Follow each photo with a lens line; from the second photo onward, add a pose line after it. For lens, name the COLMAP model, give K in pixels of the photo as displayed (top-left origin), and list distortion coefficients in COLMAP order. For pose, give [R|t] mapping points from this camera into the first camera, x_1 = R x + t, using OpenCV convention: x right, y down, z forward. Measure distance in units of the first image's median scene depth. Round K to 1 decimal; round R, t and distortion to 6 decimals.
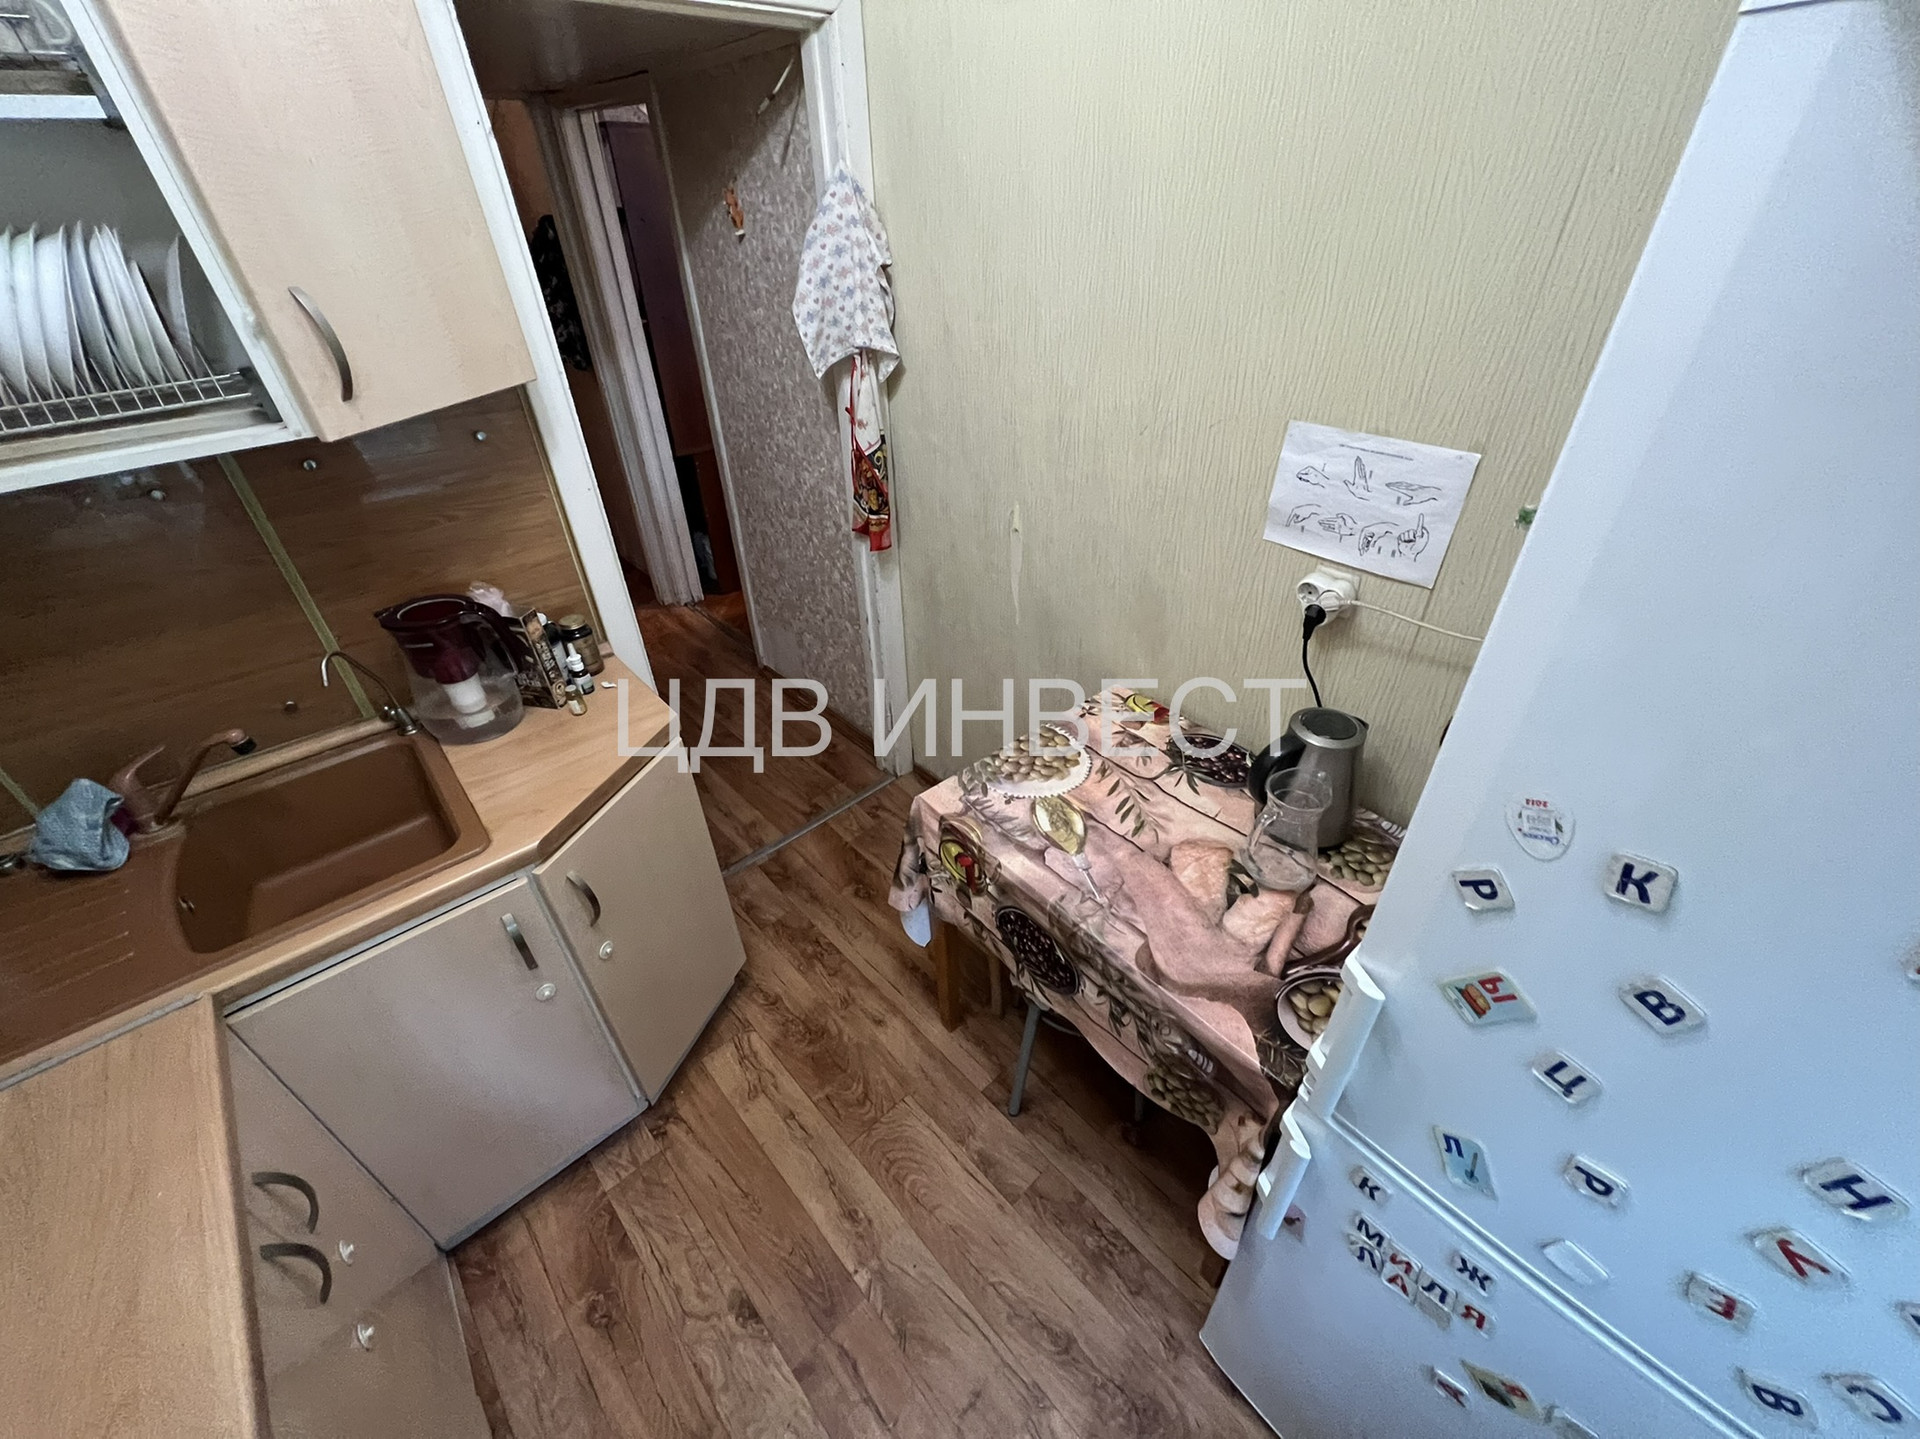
lens RADIAL K [[760.6, 0, 958.3], [0, 760.6, 723.4], [0, 0, 1]] dist [-0.000597, 0.000256]
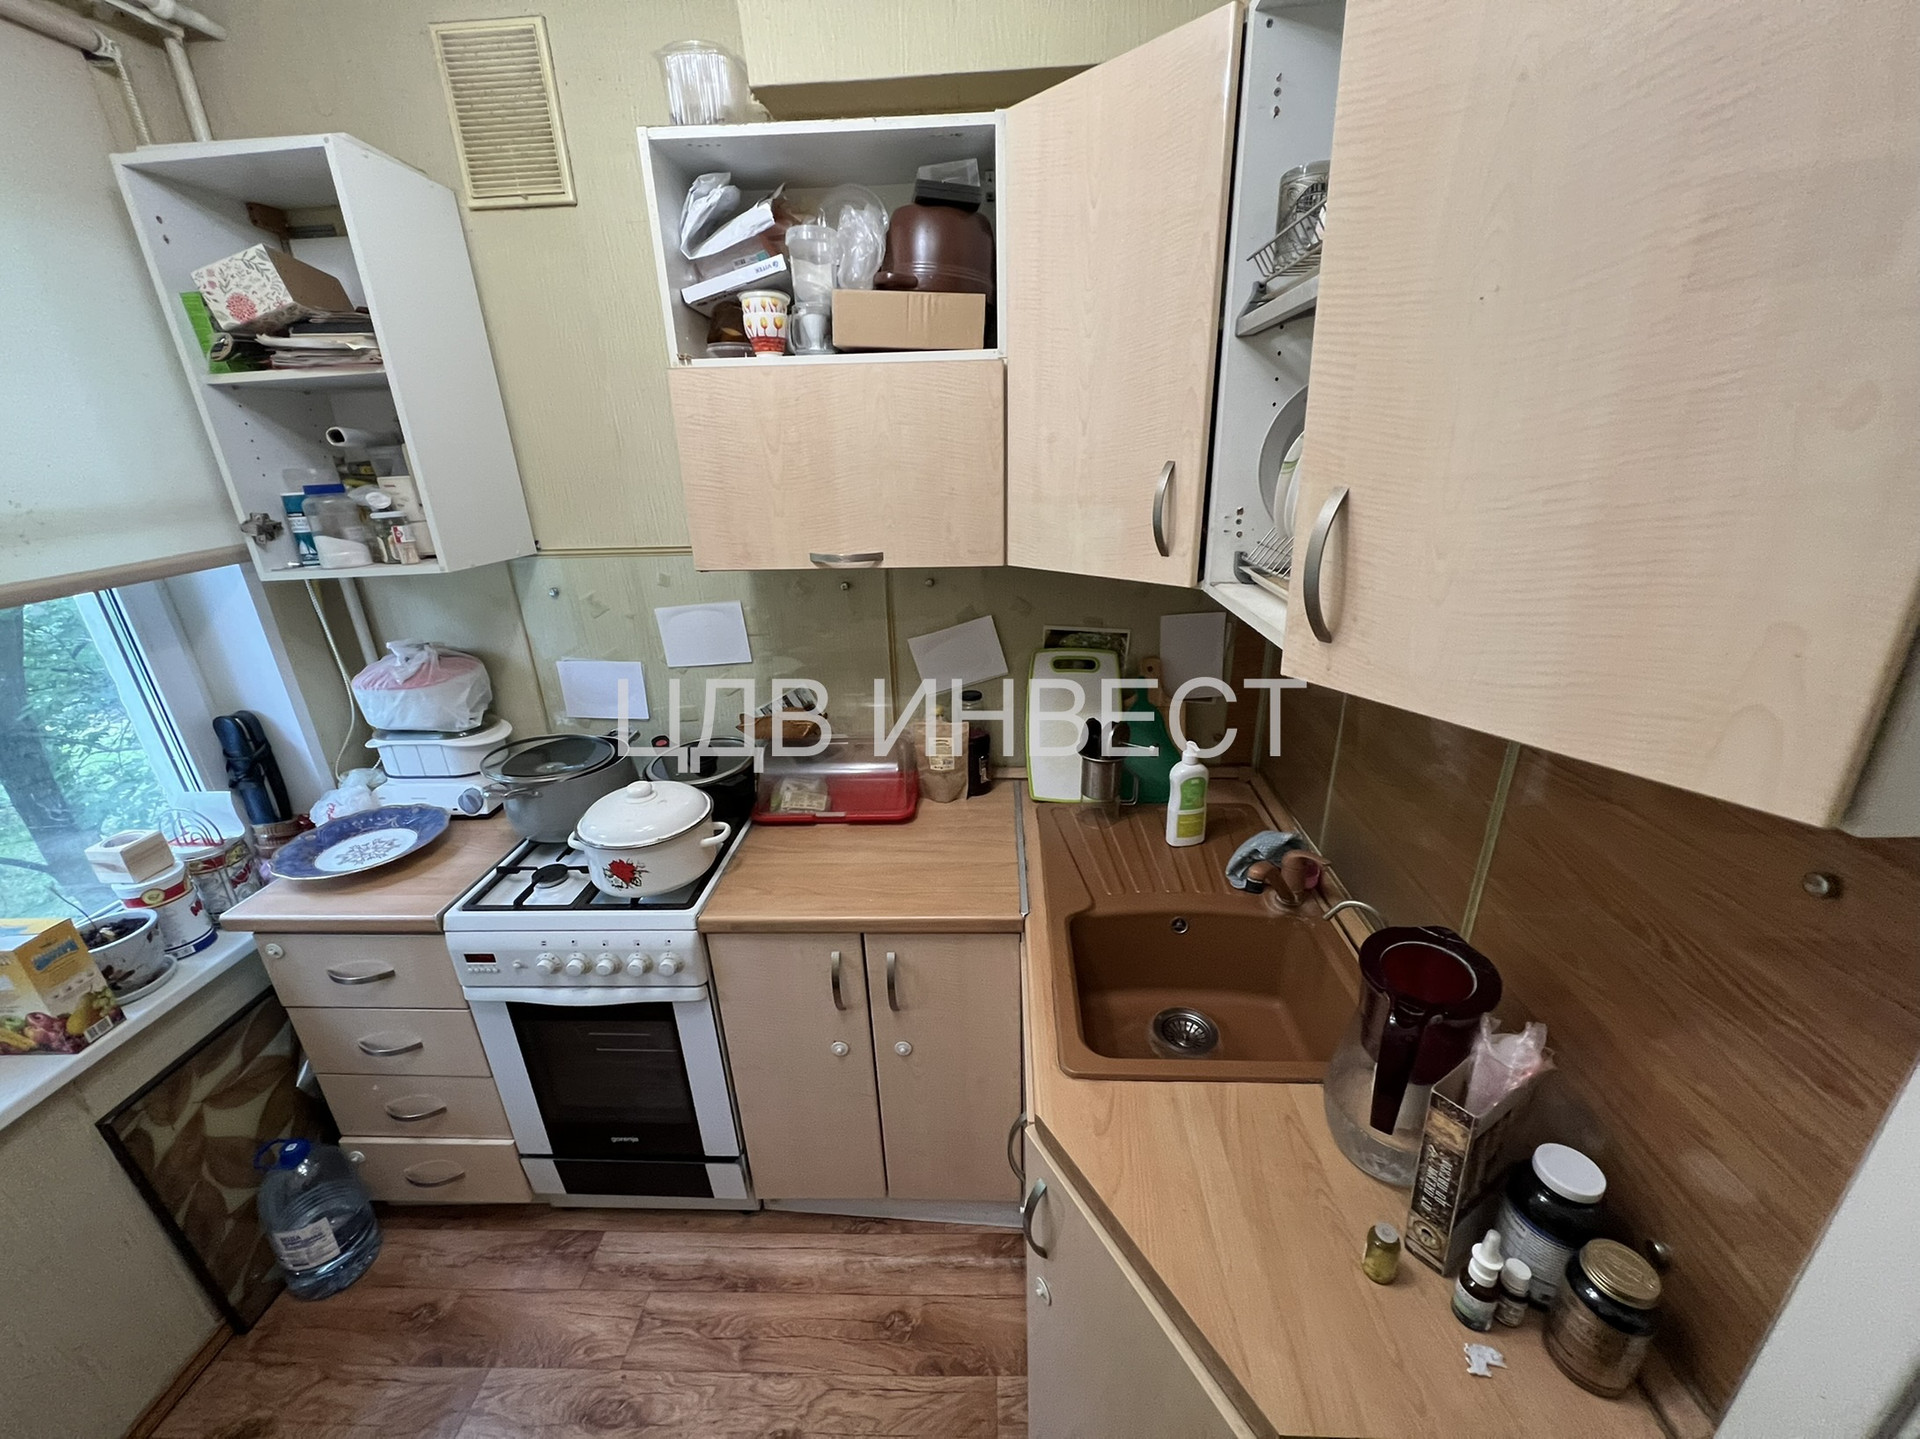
lens RADIAL K [[760.6, 0, 958.3], [0, 760.6, 723.4], [0, 0, 1]] dist [-0.000597, 0.000256]
pose [[-0.700198, 0.301809, -0.647020, -0.089349], [-0.366786, 0.625450, 0.688680, -0.530118], [0.612529, 0.719530, -0.327239, 0.791116]]
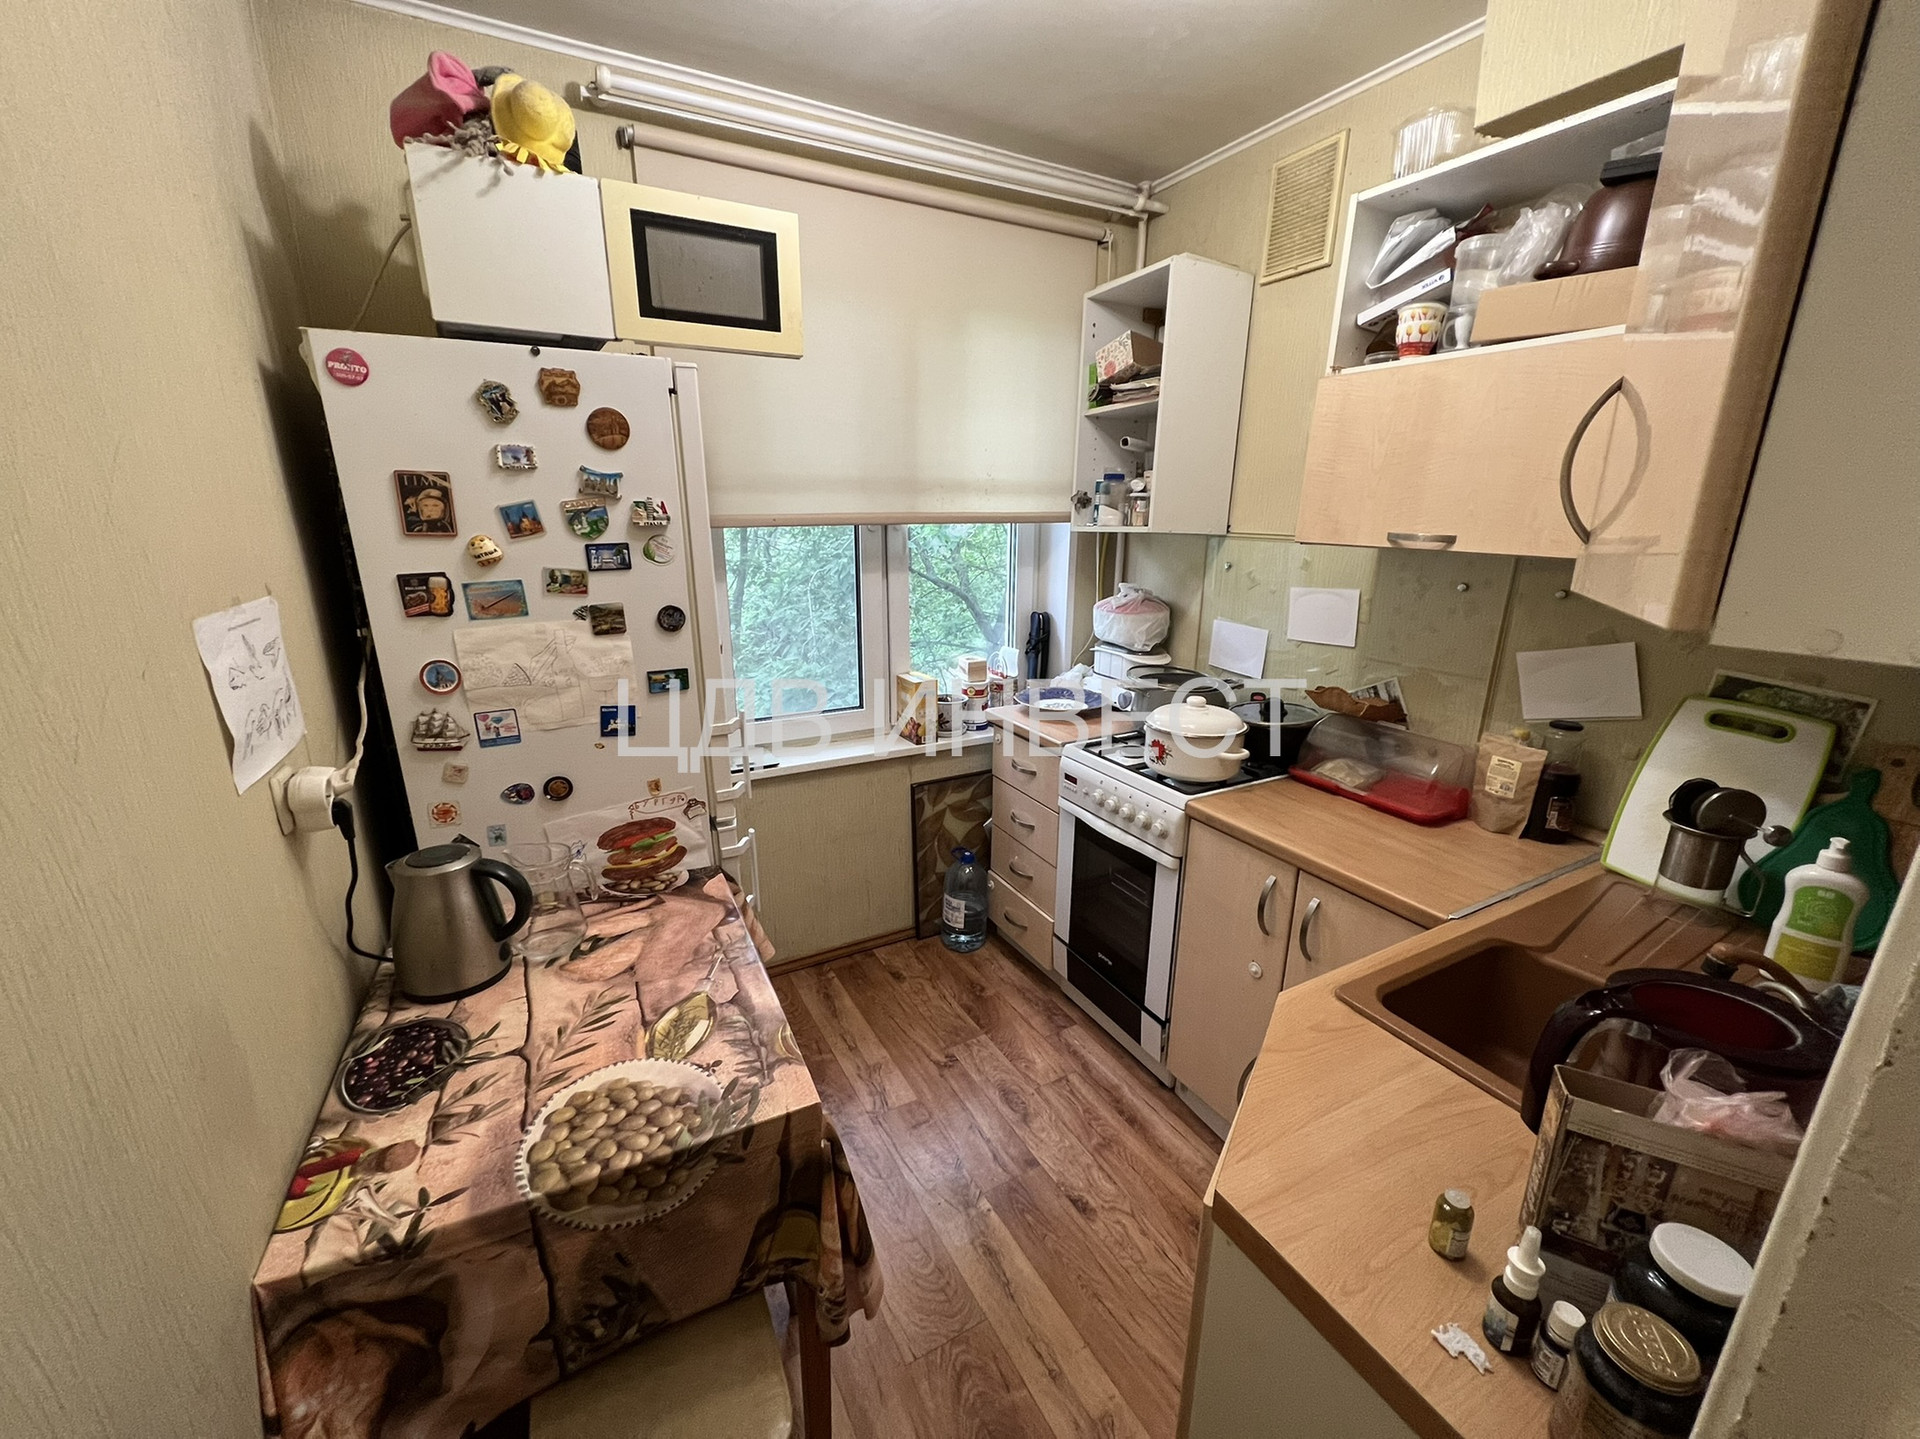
lens RADIAL K [[760.6, 0, 958.3], [0, 760.6, 723.4], [0, 0, 1]] dist [-0.000597, 0.000256]
pose [[-0.971951, -0.049856, 0.229840, -0.325870], [0.145138, 0.641833, 0.752985, -0.649966], [-0.185059, 0.765222, -0.616594, 1.183106]]
